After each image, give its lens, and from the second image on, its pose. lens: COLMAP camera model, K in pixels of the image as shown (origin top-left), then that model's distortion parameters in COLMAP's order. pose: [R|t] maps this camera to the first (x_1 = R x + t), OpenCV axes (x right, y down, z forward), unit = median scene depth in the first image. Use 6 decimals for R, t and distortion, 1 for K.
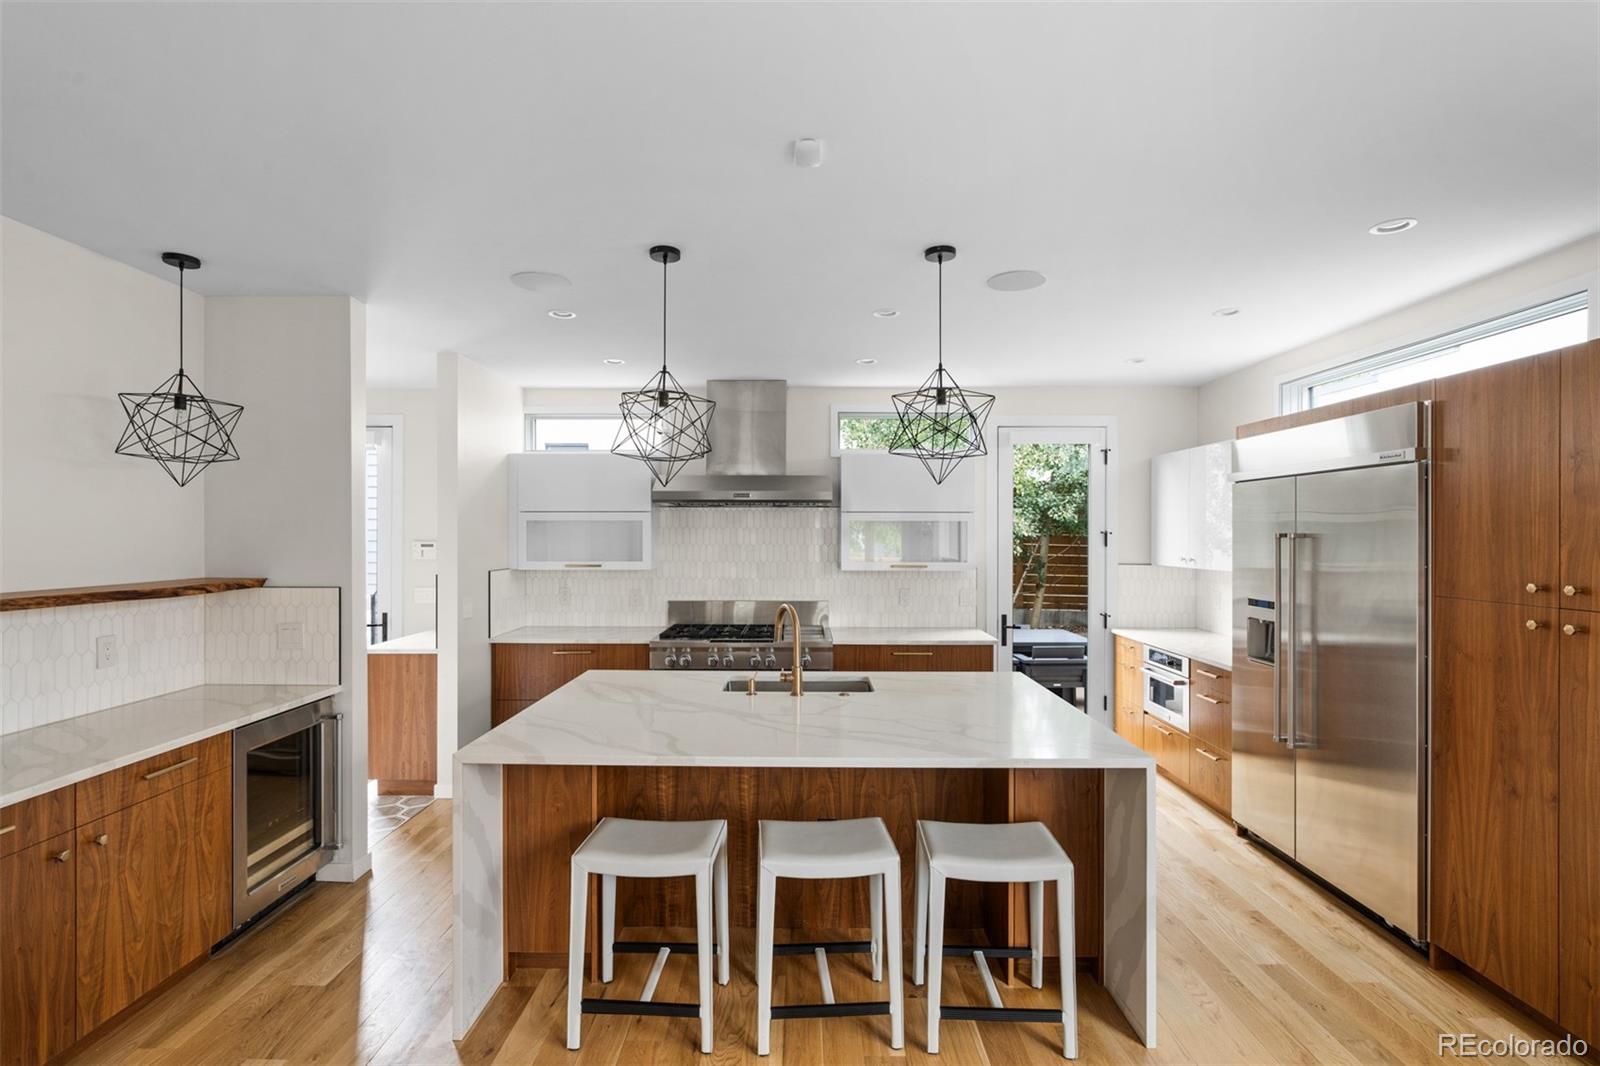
lens RADIAL K [[748.8, 0, 798.6], [0, 748.8, 536.3], [0, 0, 1]] dist [-0.004115, 0.002156]
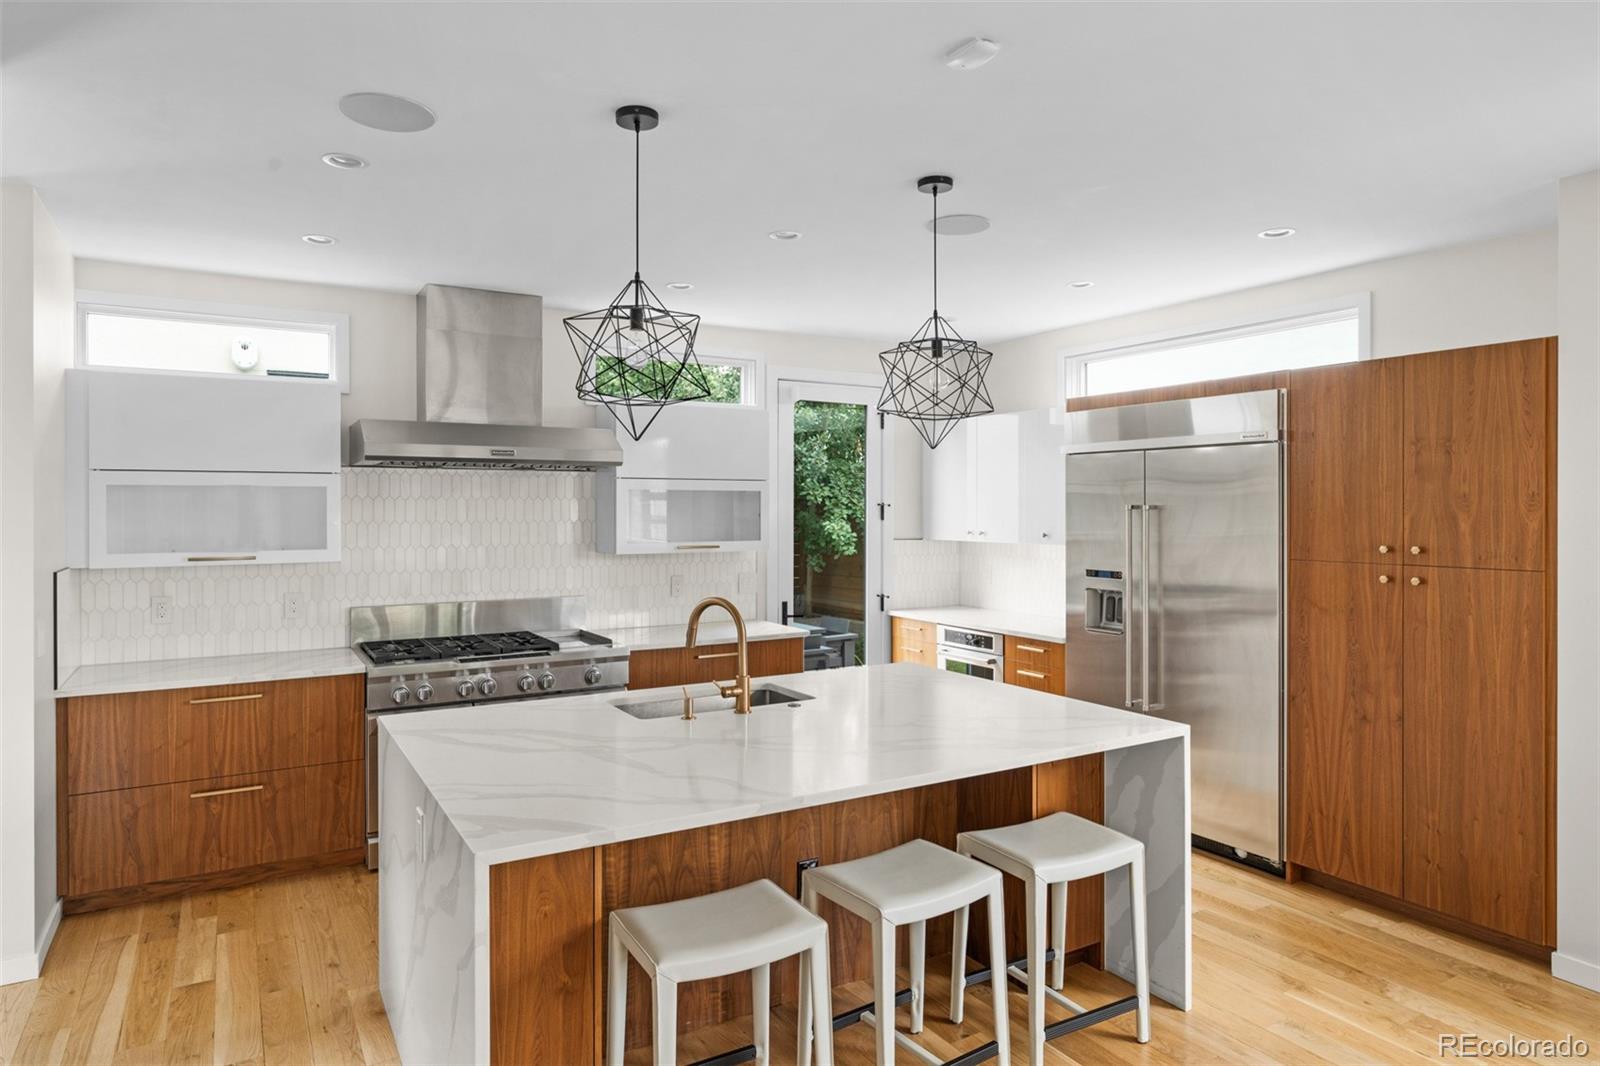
lens RADIAL K [[953.6, 0, 801.2], [0, 953.6, 510.6], [0, 0, 1]] dist [0.003174, 0.003697]
pose [[0.851298, -0.003547, 0.524670, -0.513618], [0.003489, 0.999993, 0.001100, 0.000416], [-0.524671, 0.000894, 0.851305, 0.130814]]
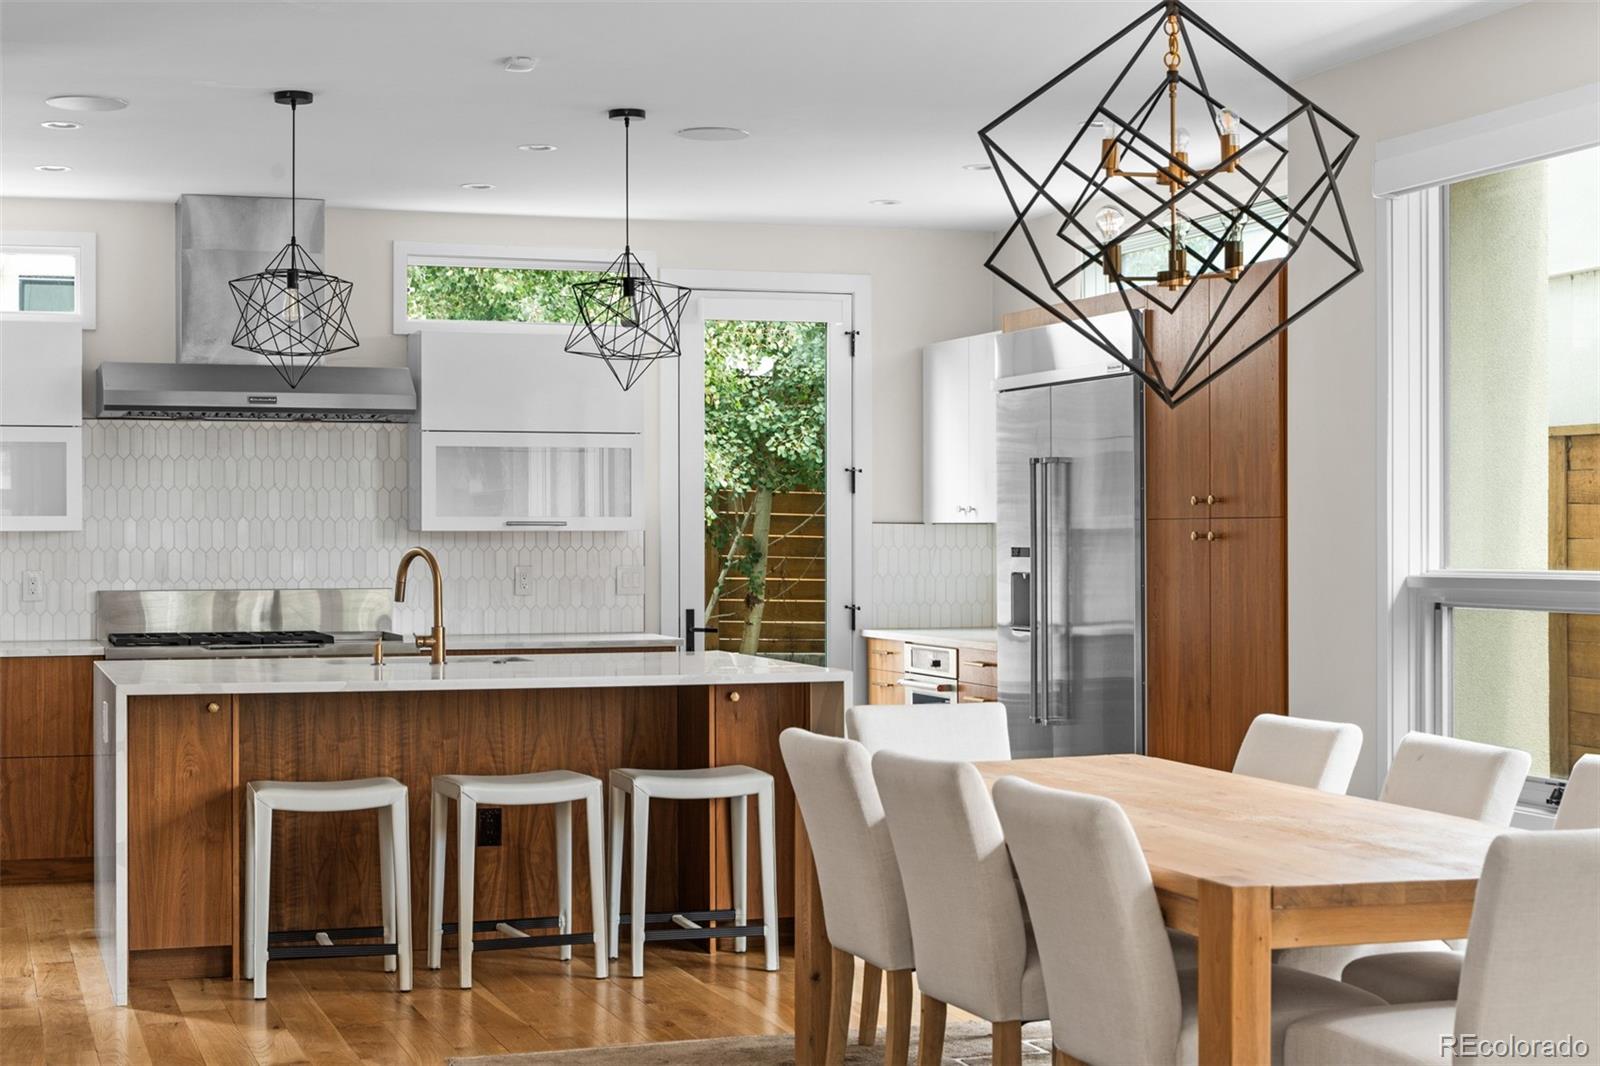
lens RADIAL K [[2552.2, 0, 802.7], [0, 2552.2, 522.0], [0, 0, 1]] dist [0.031852, 0.000000]
pose [[0.947192, -0.001924, 0.320660, -0.526171], [0.004743, 0.999957, -0.008010, 0.097965], [-0.320631, 0.009107, 0.947160, -1.715557]]
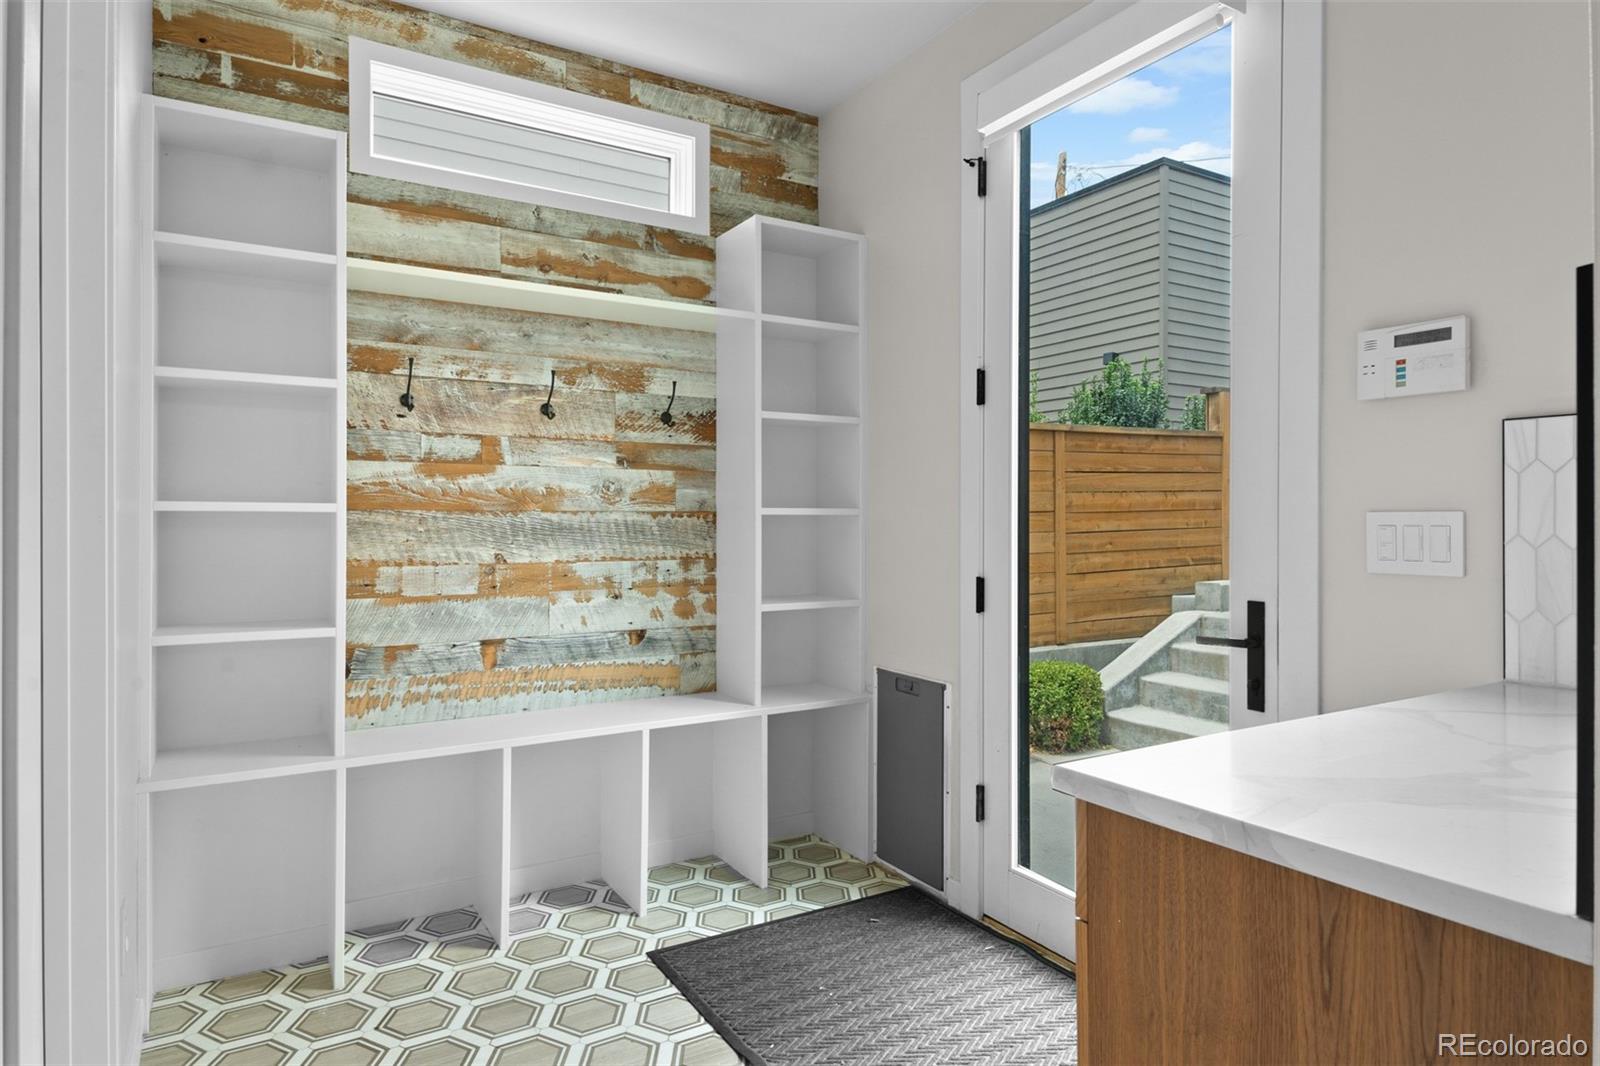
lens RADIAL K [[898.5, 0, 789.5], [0, 898.5, 523.6], [0, 0, 1]] dist [0.000800, 0.002925]
pose [[0.508513, -0.002415, -0.861051, -0.648179], [-0.003105, 0.999984, -0.004638, 0.138481], [0.861049, 0.005032, 0.508497, 1.250344]]
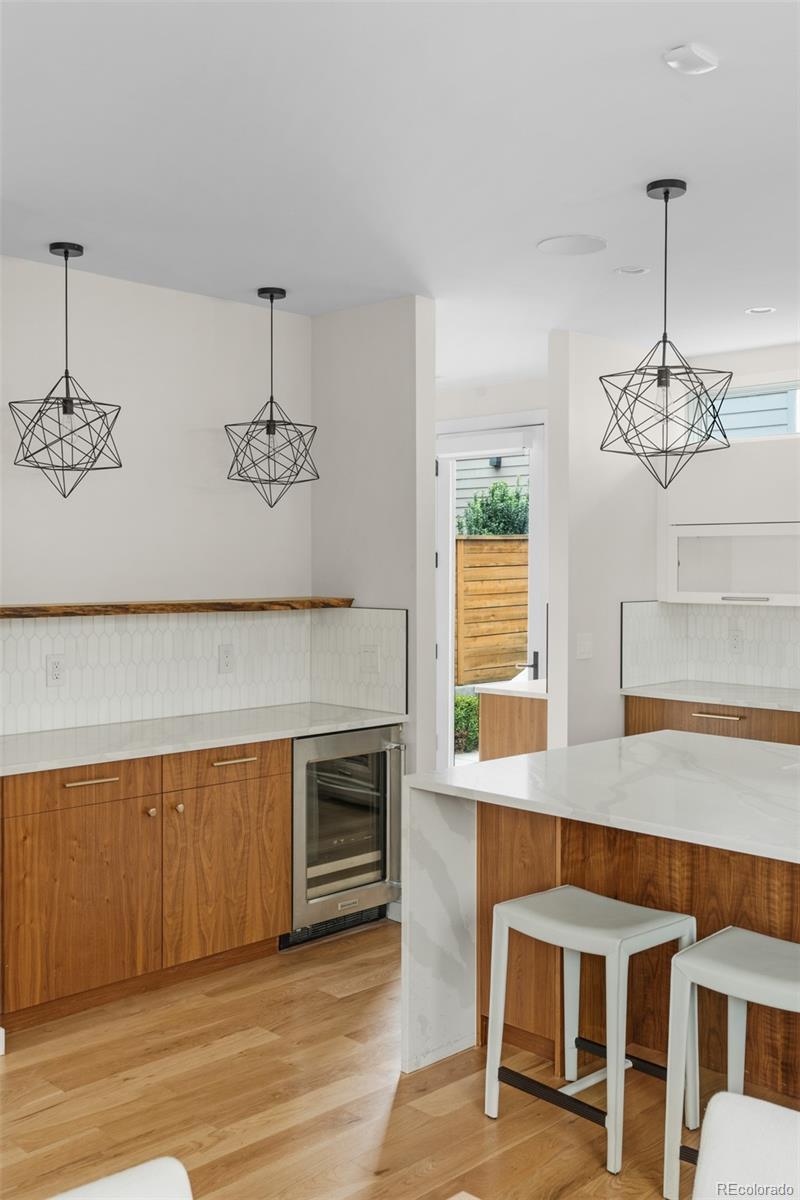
lens RADIAL K [[1189.7, 0, 399.8], [0, 1189.7, 588.1], [0, 0, 1]] dist [0.004321, 0.000000]
pose [[0.712210, 0.013765, -0.701832, 0.480952], [-0.002595, 0.999853, 0.016977, 0.018372], [0.701962, -0.010270, 0.712140, -0.072257]]
